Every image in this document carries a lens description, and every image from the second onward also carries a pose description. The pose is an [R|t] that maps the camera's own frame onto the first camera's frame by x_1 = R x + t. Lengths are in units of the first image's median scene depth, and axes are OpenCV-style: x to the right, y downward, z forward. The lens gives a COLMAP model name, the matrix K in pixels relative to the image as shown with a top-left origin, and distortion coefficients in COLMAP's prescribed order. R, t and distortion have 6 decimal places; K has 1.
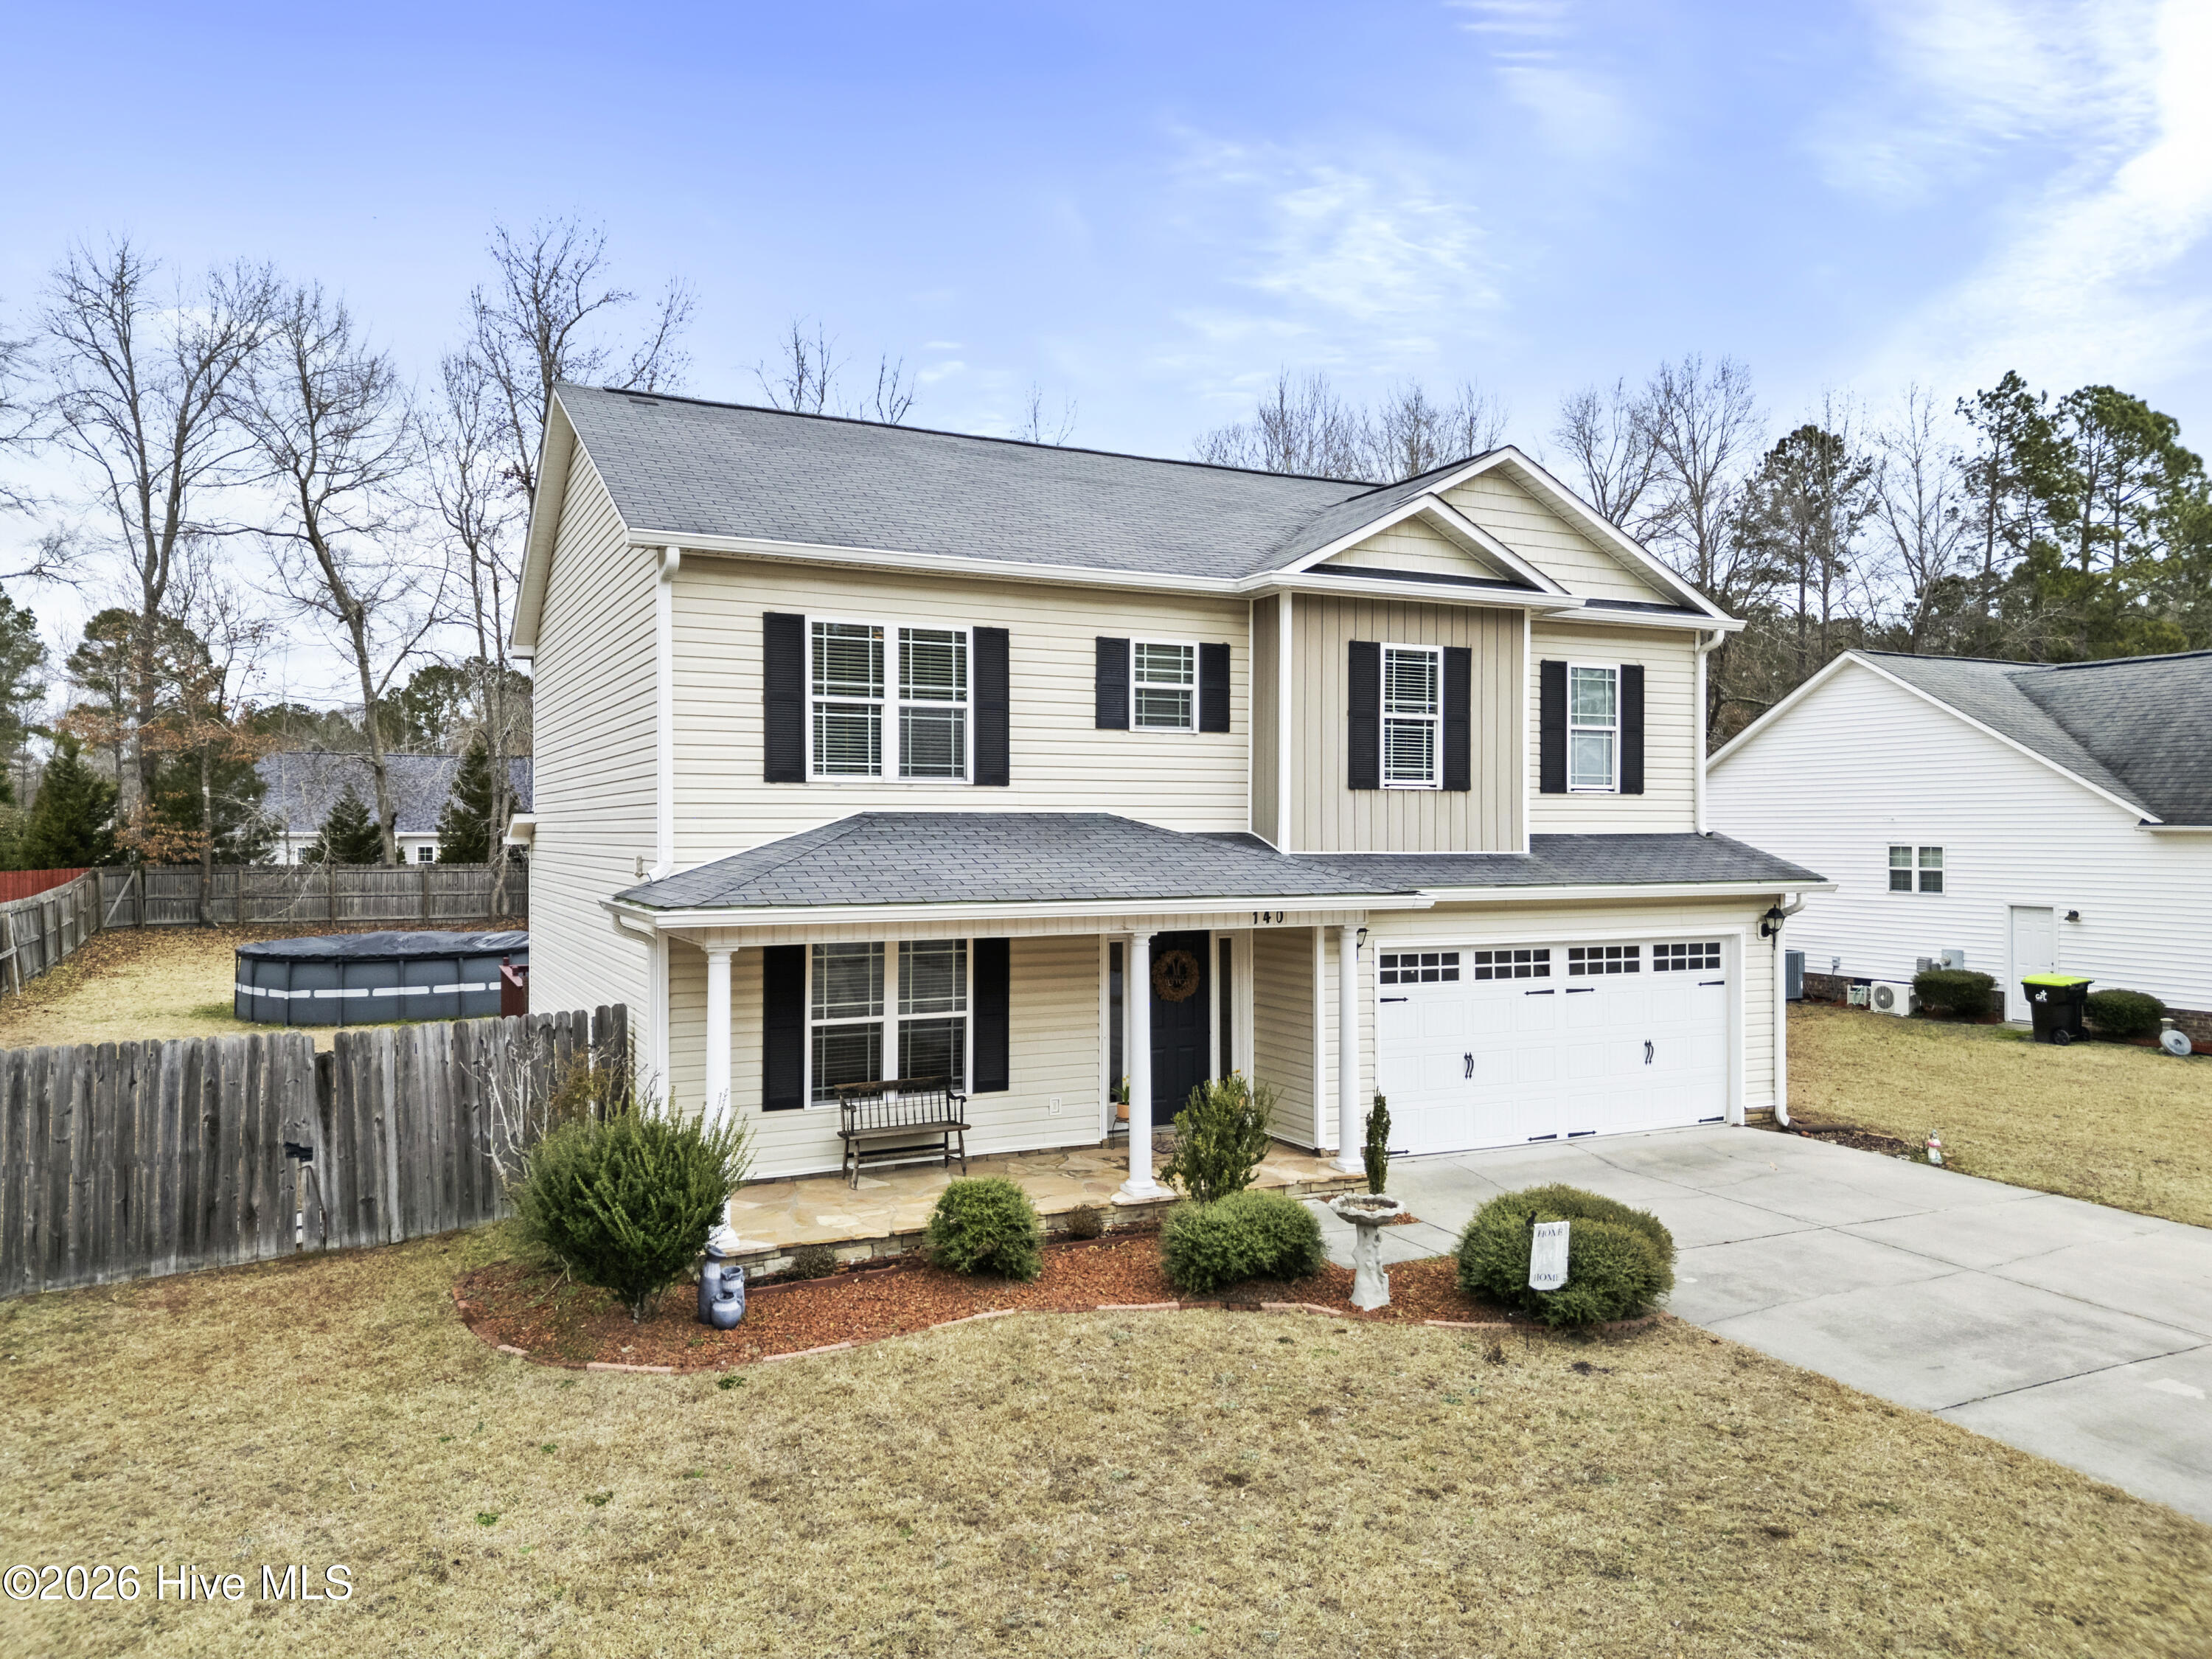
lens RADIAL K [[1560.4, 0, 1102.9], [0, 1560.4, 829.7], [0, 0, 1]] dist [0.052771, -0.038628]
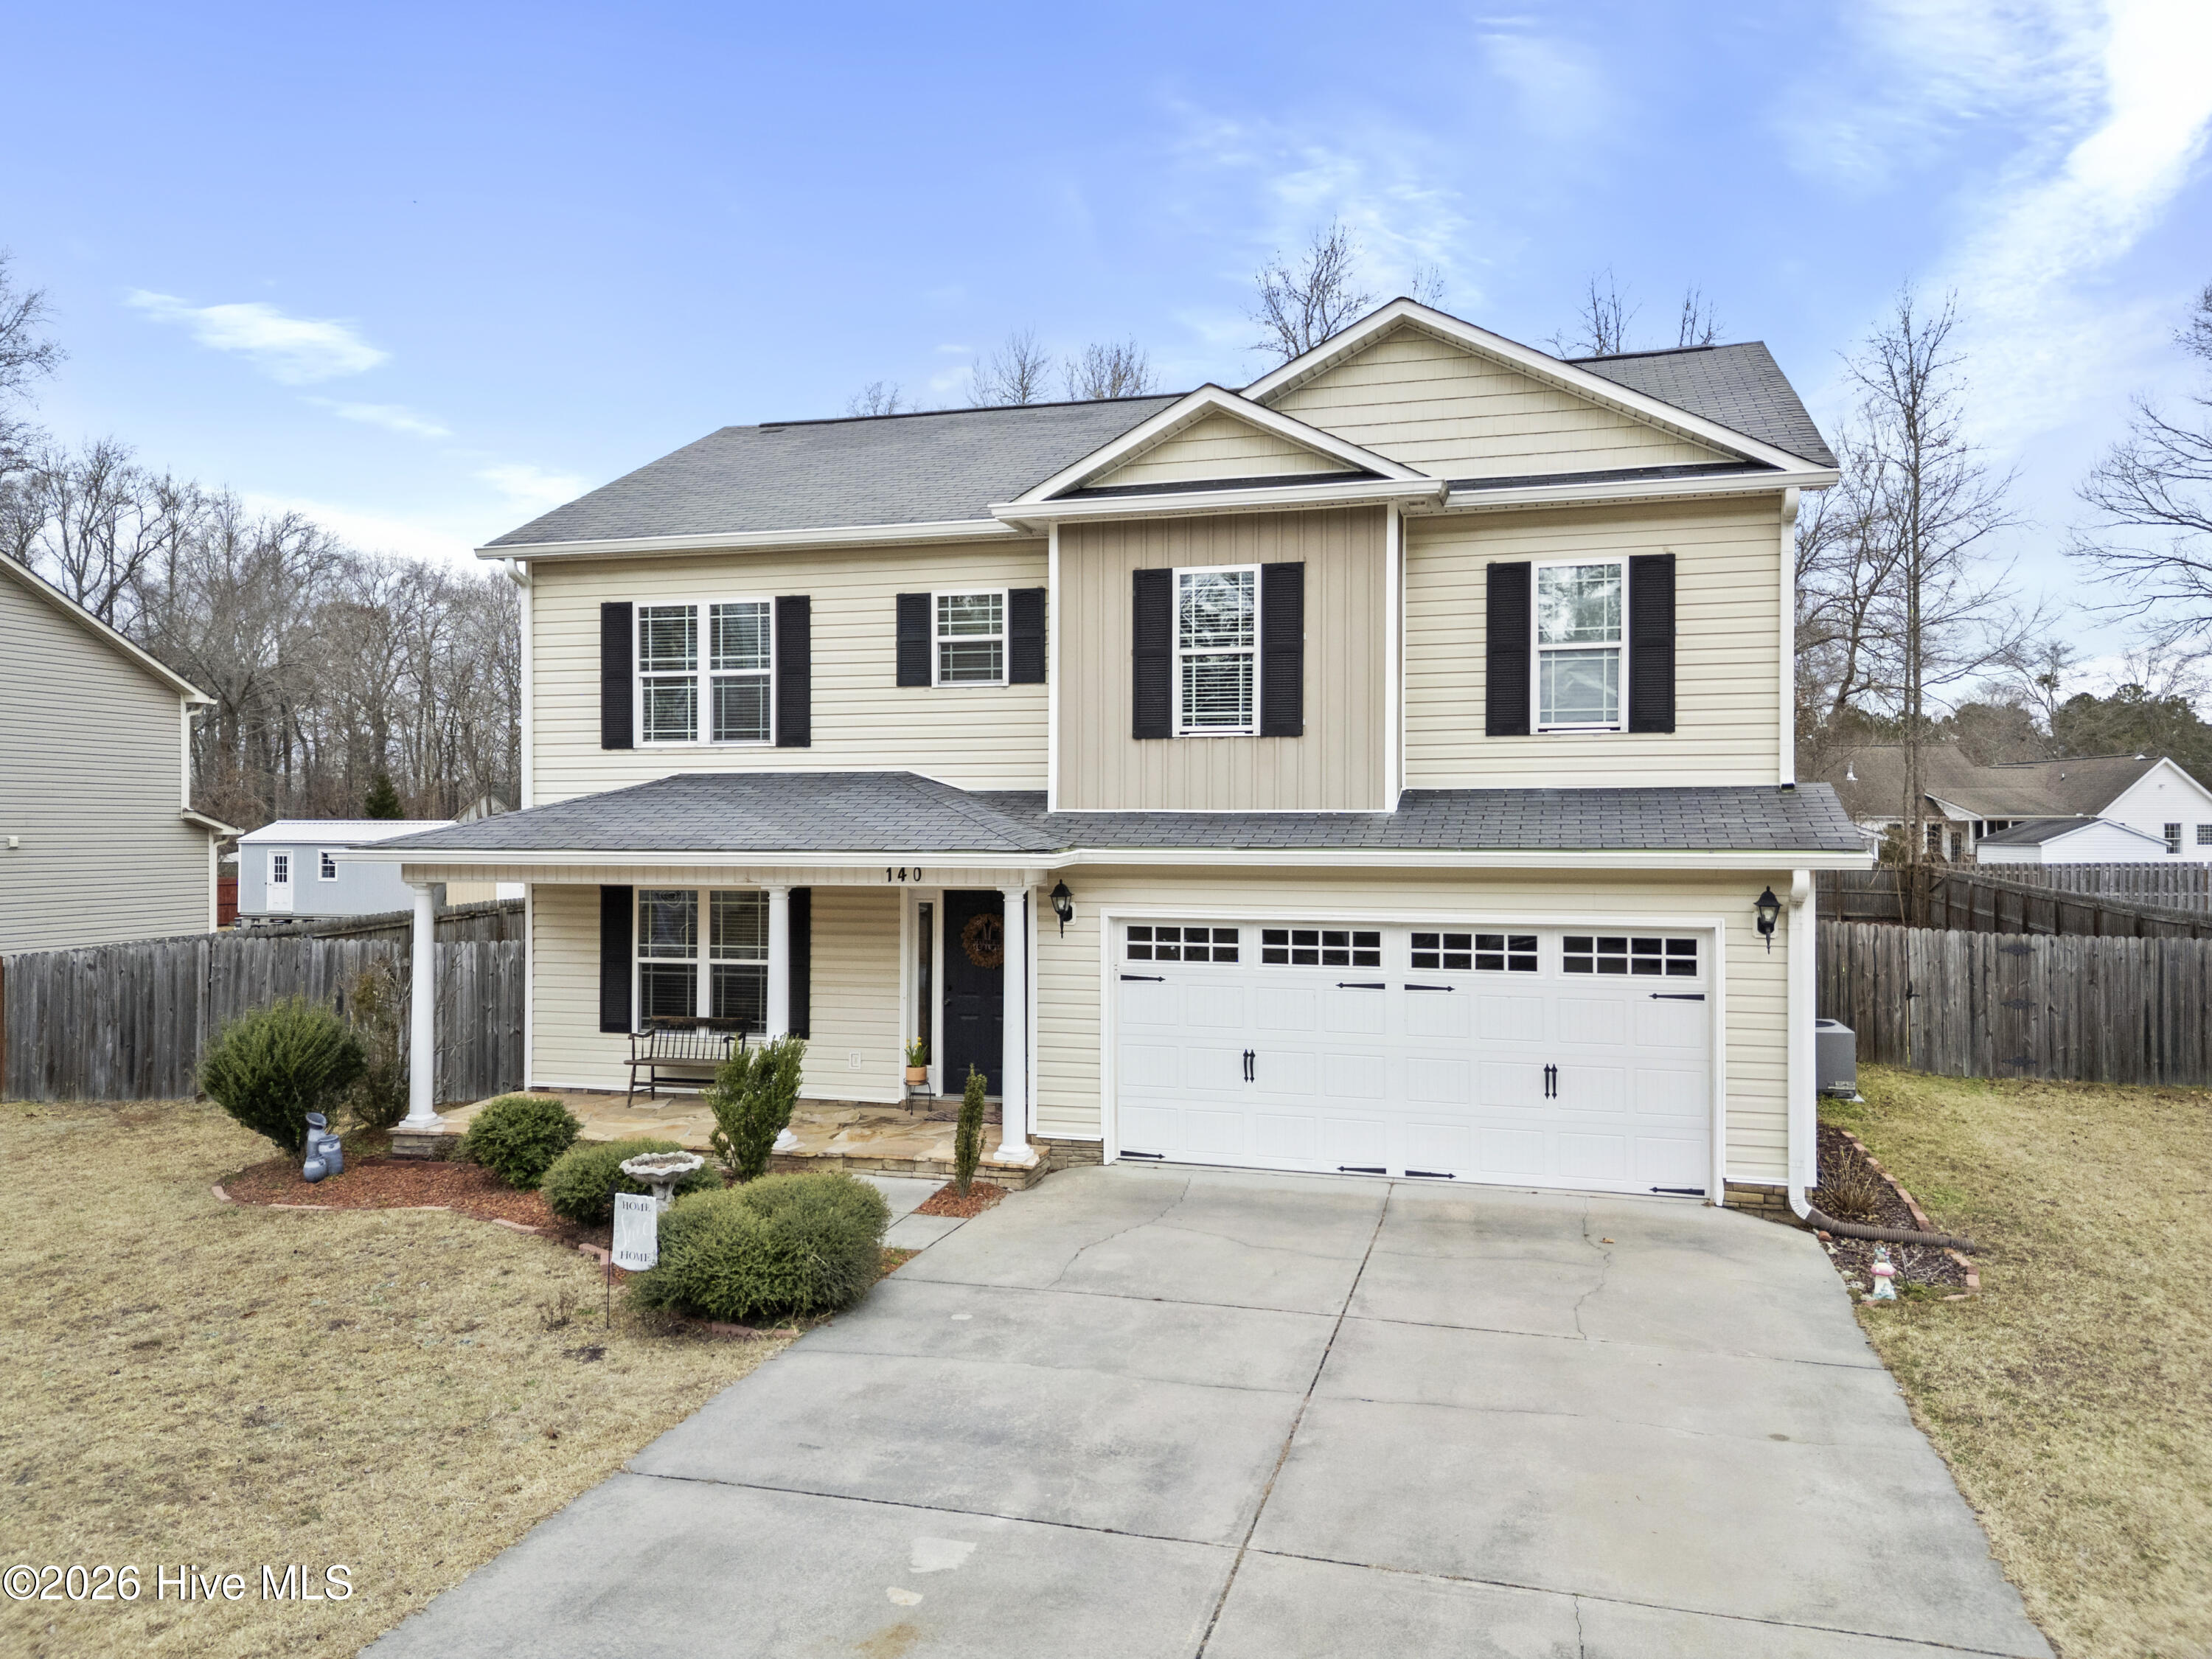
lens RADIAL K [[1560.4, 0, 1127.0], [0, 1560.4, 822.7], [0, 0, 1]] dist [0.052771, -0.038628]
pose [[0.742174, -0.003127, -0.670200, 0.766986], [-0.000414, 0.999987, -0.005125, 0.026949], [0.670207, 0.004081, 0.742163, 0.355025]]
